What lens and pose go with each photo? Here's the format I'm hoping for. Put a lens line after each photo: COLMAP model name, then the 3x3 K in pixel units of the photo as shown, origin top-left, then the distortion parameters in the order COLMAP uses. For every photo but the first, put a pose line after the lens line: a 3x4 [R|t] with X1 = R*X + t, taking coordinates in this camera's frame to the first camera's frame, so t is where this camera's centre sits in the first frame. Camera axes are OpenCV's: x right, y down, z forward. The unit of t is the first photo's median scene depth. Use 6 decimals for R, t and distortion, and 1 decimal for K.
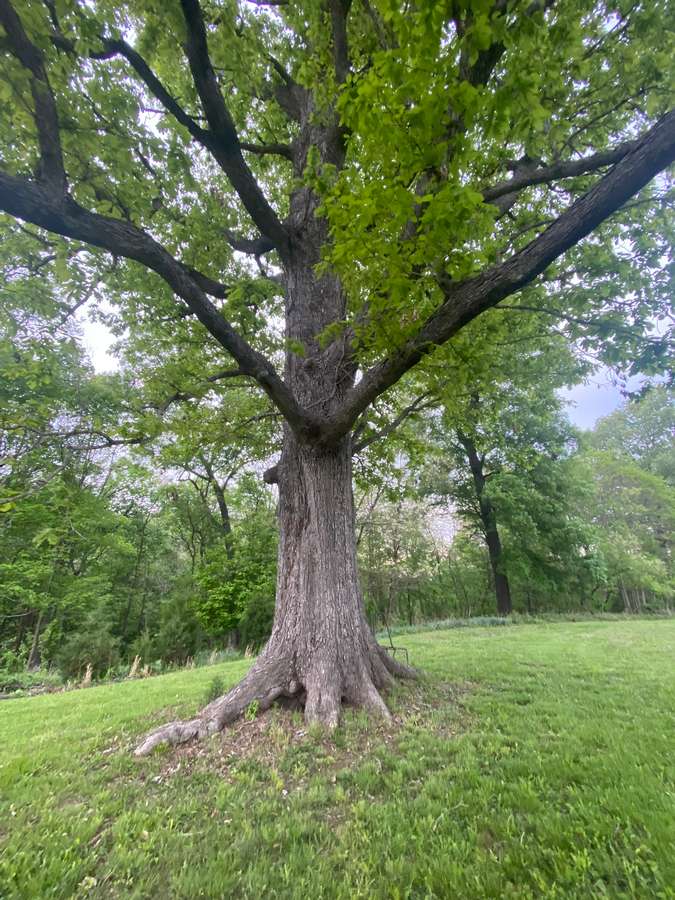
lens RADIAL K [[362.7, 0, 343.0], [0, 362.7, 445.3], [0, 0, 1]] dist [-0.007319, -0.001487]
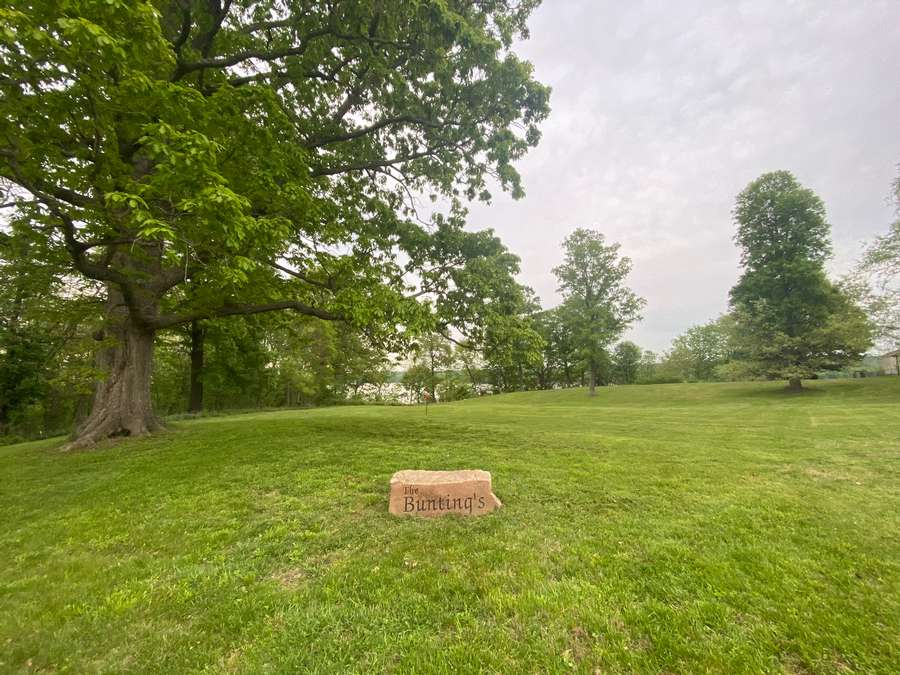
lens RADIAL K [[362.7, 0, 437.5], [0, 362.7, 332.2], [0, 0, 1]] dist [-0.007319, -0.001487]
pose [[0.549667, 0.115230, 0.827399, -0.179449], [-0.285529, 0.956706, 0.056447, -0.125208], [-0.785073, -0.267273, 0.558771, -0.325139]]
